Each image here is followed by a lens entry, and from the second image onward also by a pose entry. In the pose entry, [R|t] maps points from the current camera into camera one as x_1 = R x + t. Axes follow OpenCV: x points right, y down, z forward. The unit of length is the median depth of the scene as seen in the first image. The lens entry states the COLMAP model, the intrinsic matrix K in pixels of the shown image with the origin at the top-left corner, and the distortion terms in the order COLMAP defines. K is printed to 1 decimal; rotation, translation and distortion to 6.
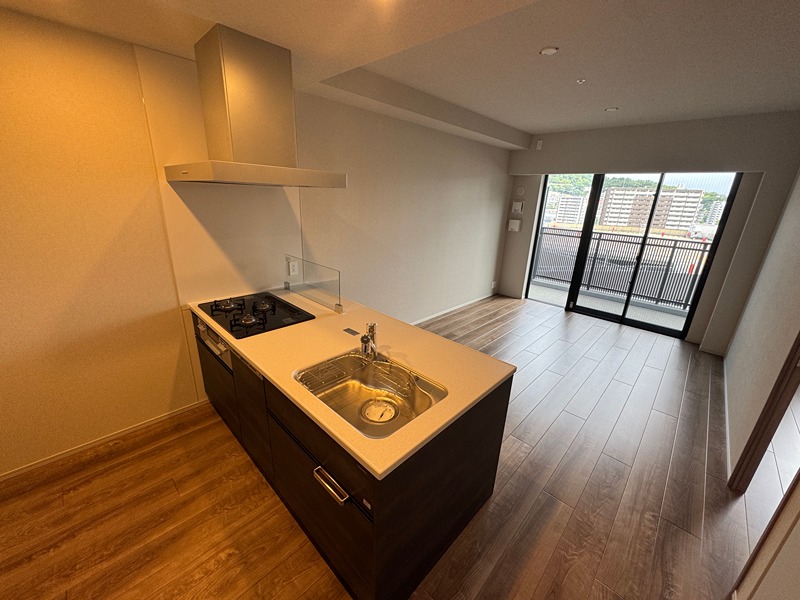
lens RADIAL K [[319.2, 0, 397.4], [0, 319.2, 301.4], [0, 0, 1]] dist [-0.000137, -0.000444]
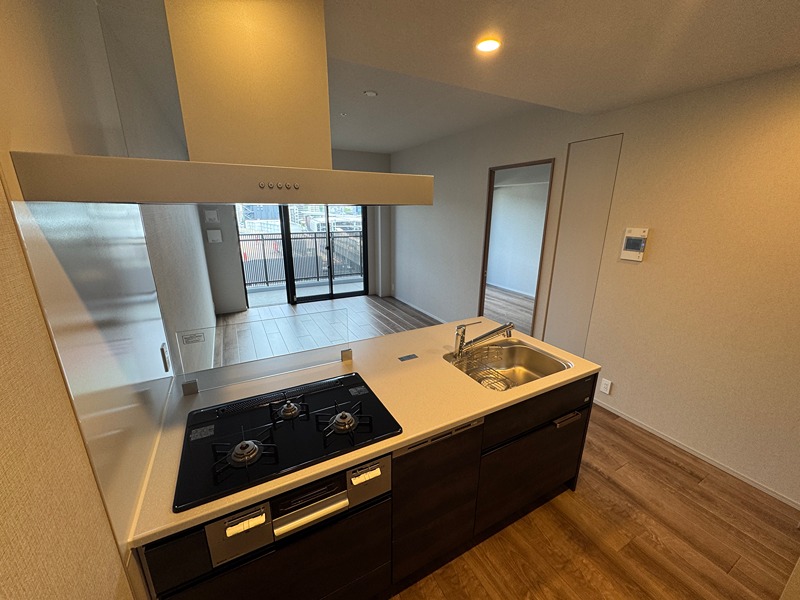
lens RADIAL K [[319.2, 0, 402.1], [0, 319.2, 301.9], [0, 0, 1]] dist [-0.000137, -0.000444]
pose [[0.303036, -0.304630, 0.902978, -0.417594], [0.306089, 0.928440, 0.210497, -0.114998], [-0.902485, 0.212603, 0.374595, 0.276842]]
